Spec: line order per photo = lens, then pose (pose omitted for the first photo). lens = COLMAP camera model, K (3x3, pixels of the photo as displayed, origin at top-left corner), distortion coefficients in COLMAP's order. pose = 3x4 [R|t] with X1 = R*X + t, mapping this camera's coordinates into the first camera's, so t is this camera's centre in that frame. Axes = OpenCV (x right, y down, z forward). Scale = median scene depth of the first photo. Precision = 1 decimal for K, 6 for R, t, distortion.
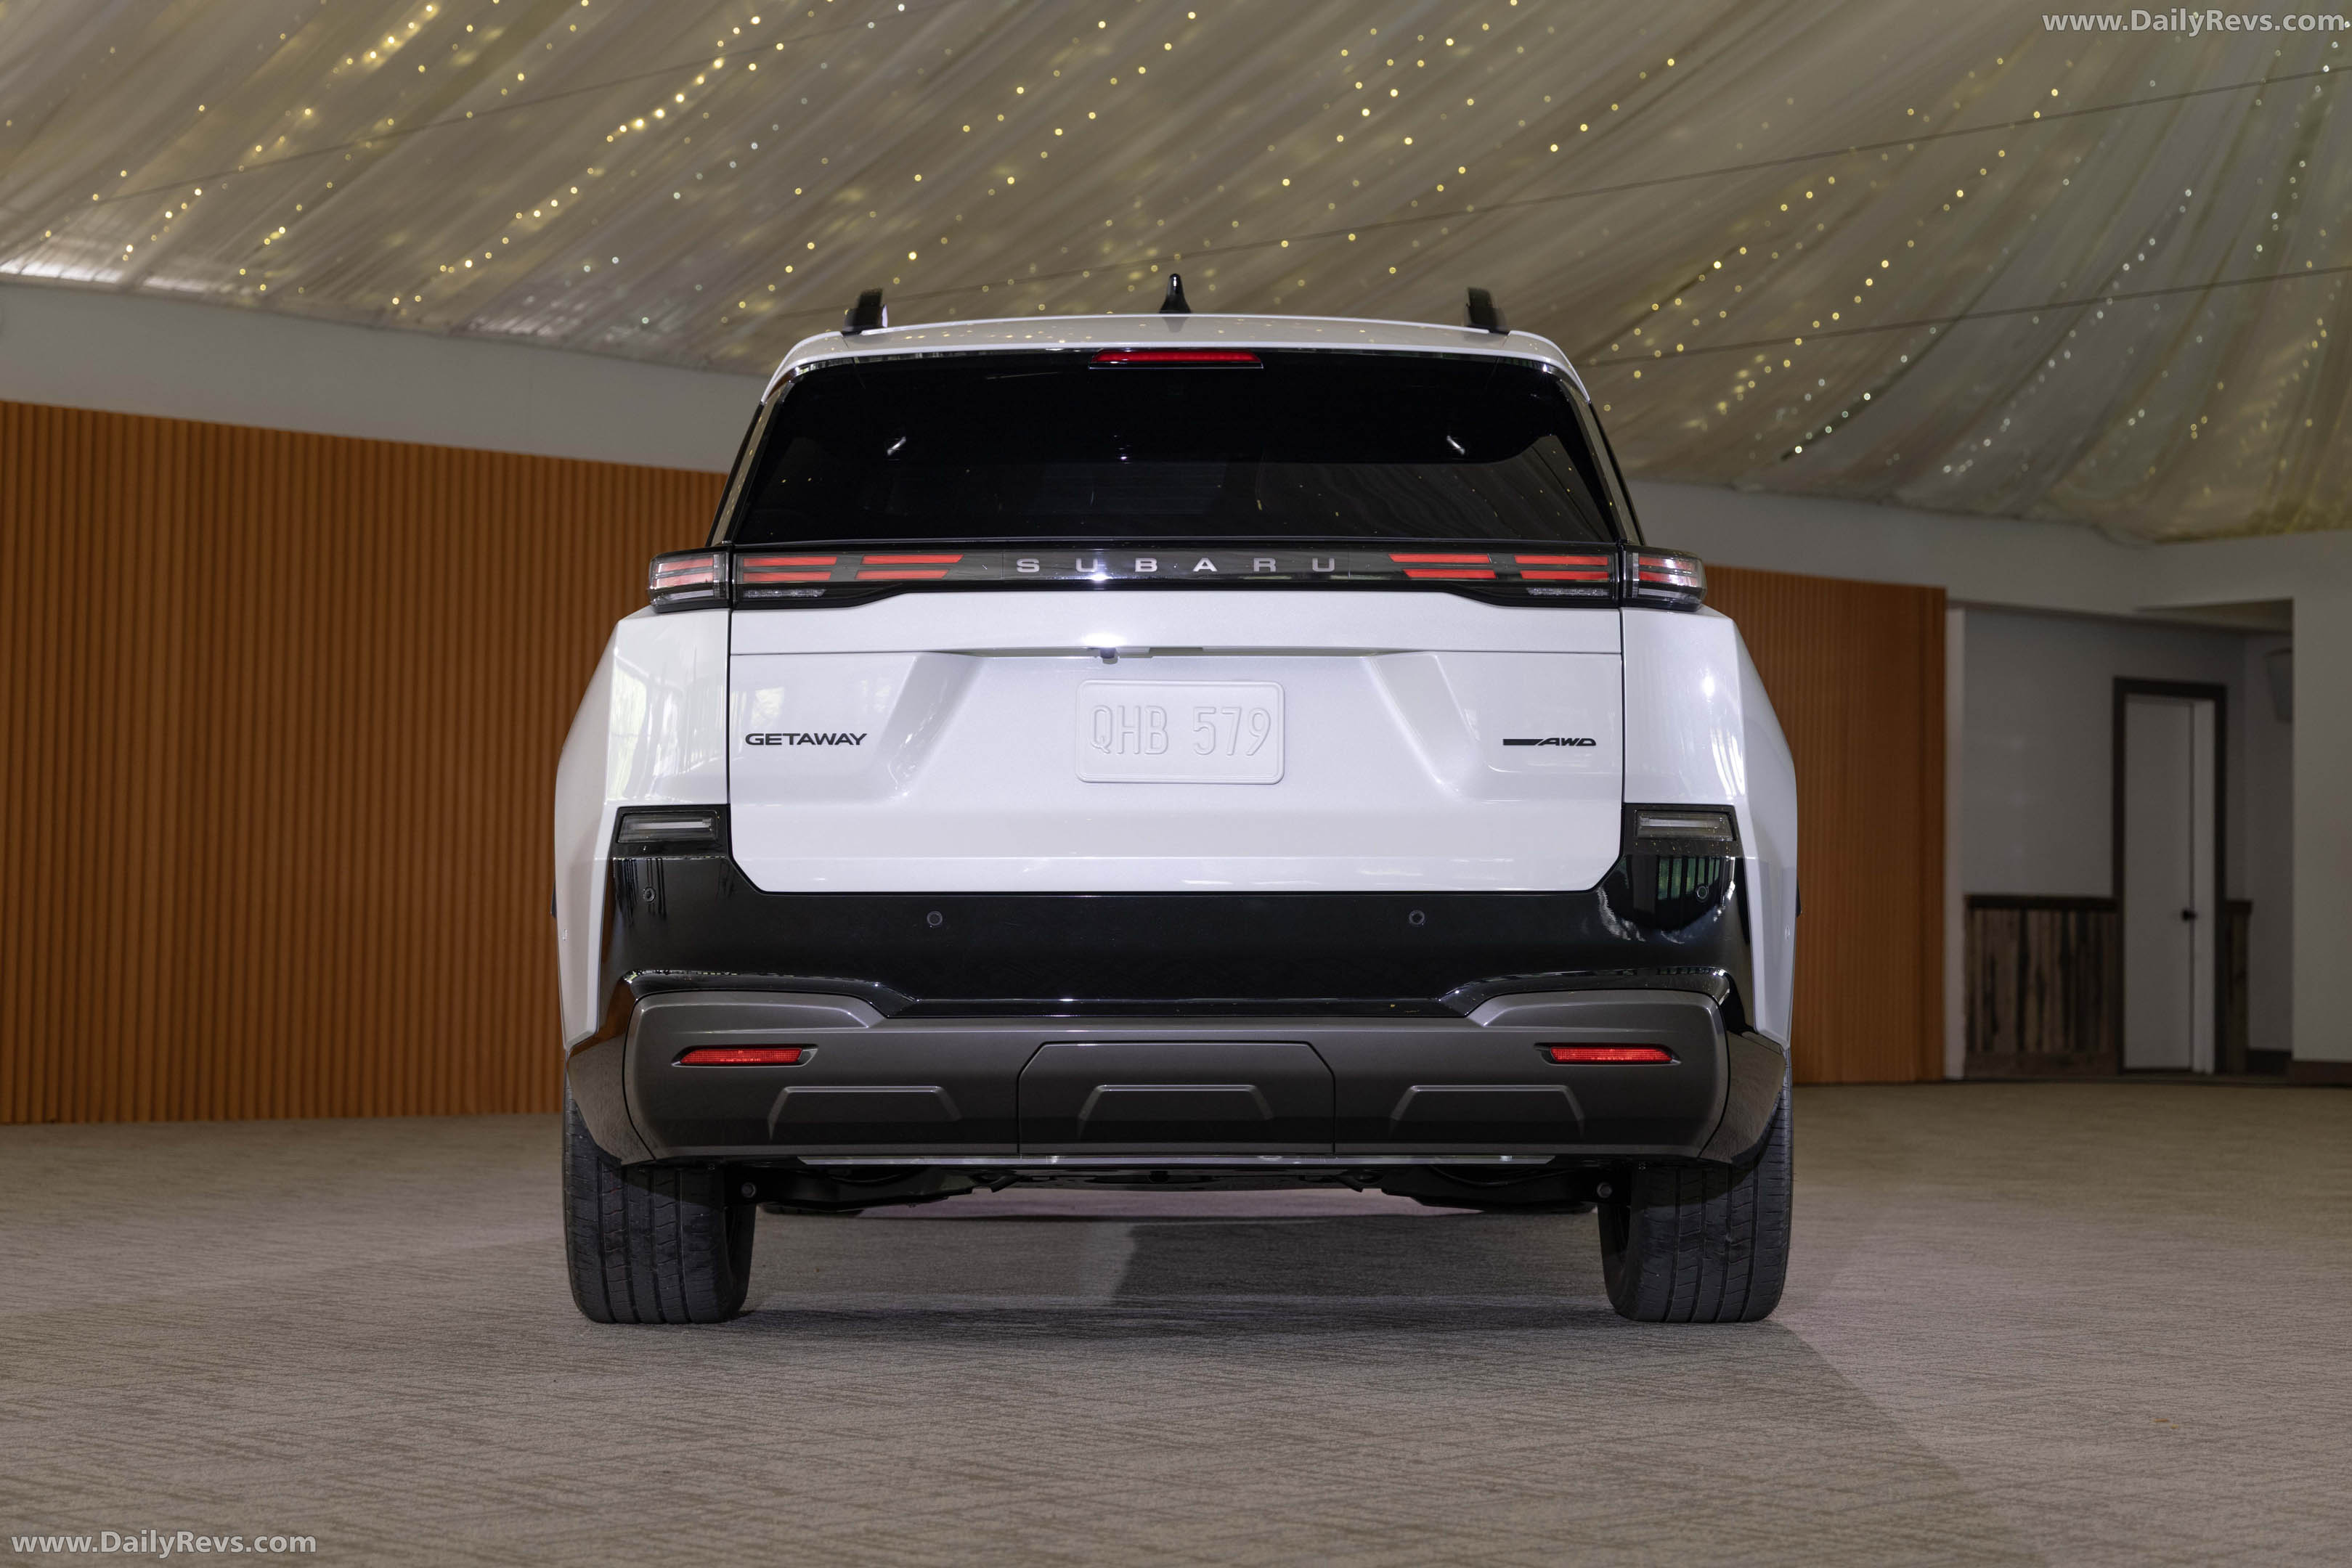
lens RADIAL K [[4388.4, 0, 1176.0], [0, 4388.4, 784.0], [0, 0, 1]] dist [0.160674, 0.083082]
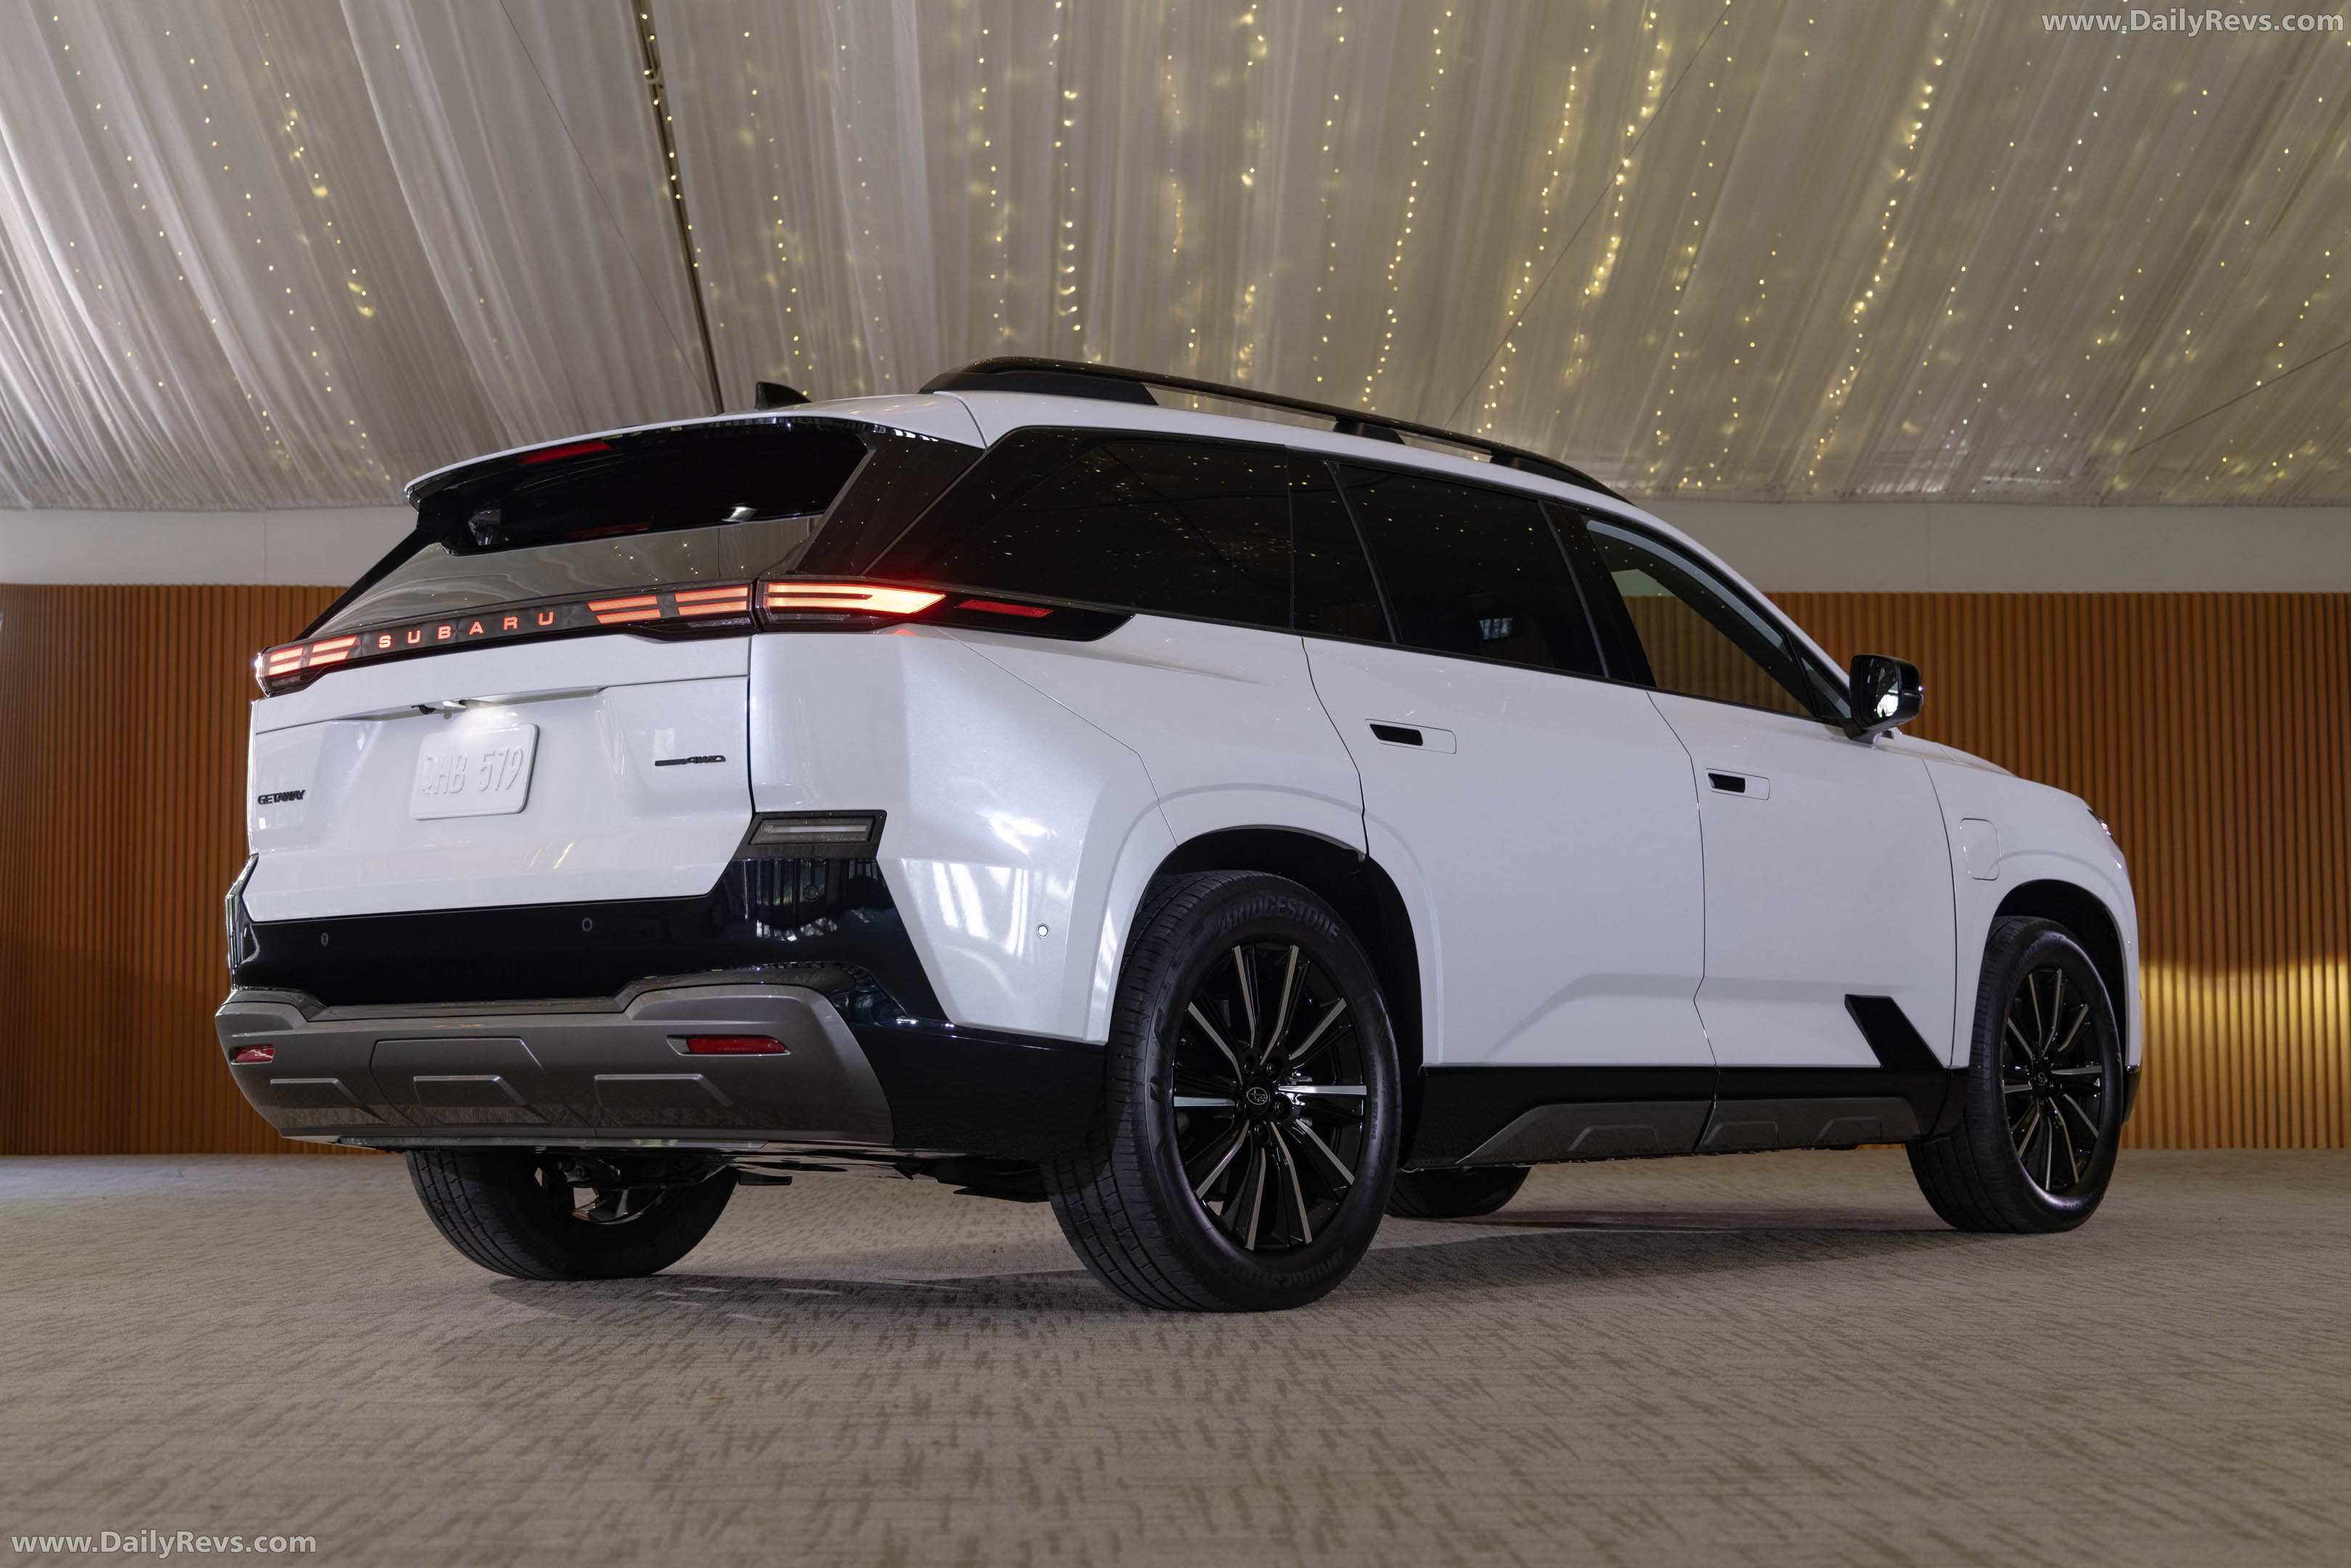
lens RADIAL K [[3438.8, 0, 1175.5], [0, 3438.8, 784.0], [0, 0, 1]] dist [-0.001974, -0.019490]
pose [[0.810812, -0.054228, -0.582789, 0.677615], [0.033555, 0.998368, -0.046213, 0.039678], [0.584344, 0.017914, 0.811308, 0.369944]]
